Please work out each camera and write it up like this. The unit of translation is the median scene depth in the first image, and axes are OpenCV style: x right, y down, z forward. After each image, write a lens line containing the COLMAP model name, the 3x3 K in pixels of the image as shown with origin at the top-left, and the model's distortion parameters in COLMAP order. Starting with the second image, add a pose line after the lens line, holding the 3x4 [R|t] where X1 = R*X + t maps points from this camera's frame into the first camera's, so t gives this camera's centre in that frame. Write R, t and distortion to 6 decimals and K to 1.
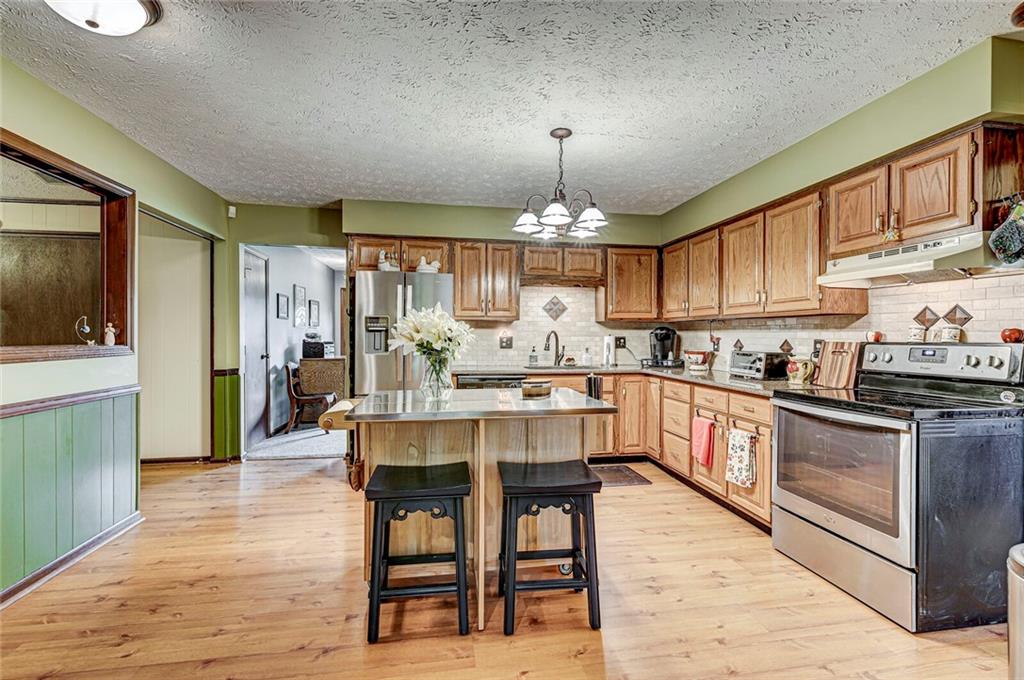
lens RADIAL K [[446.7, 0, 510.5], [0, 446.7, 336.2], [0, 0, 1]] dist [-0.002026, -0.000132]
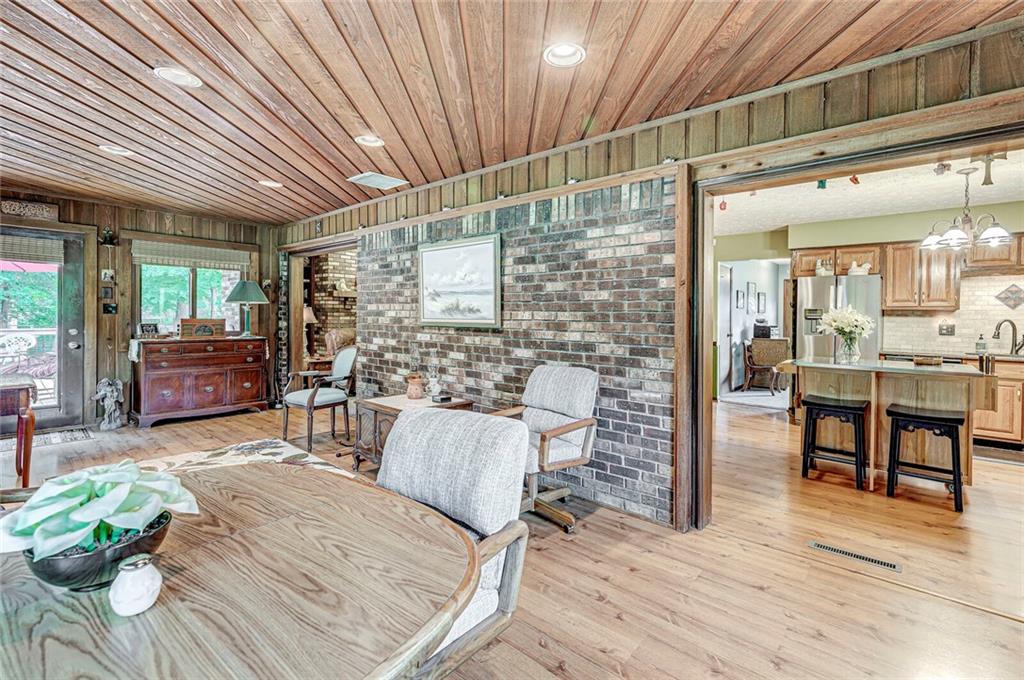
lens RADIAL K [[437.1, 0, 562.6], [0, 437.1, 319.8], [0, 0, 1]] dist [0.000643, 0.000158]
pose [[0.677644, 0.010525, -0.735315, 0.154257], [-0.010237, 0.999936, 0.004879, -0.006279], [0.735319, 0.004222, 0.677708, -0.446334]]
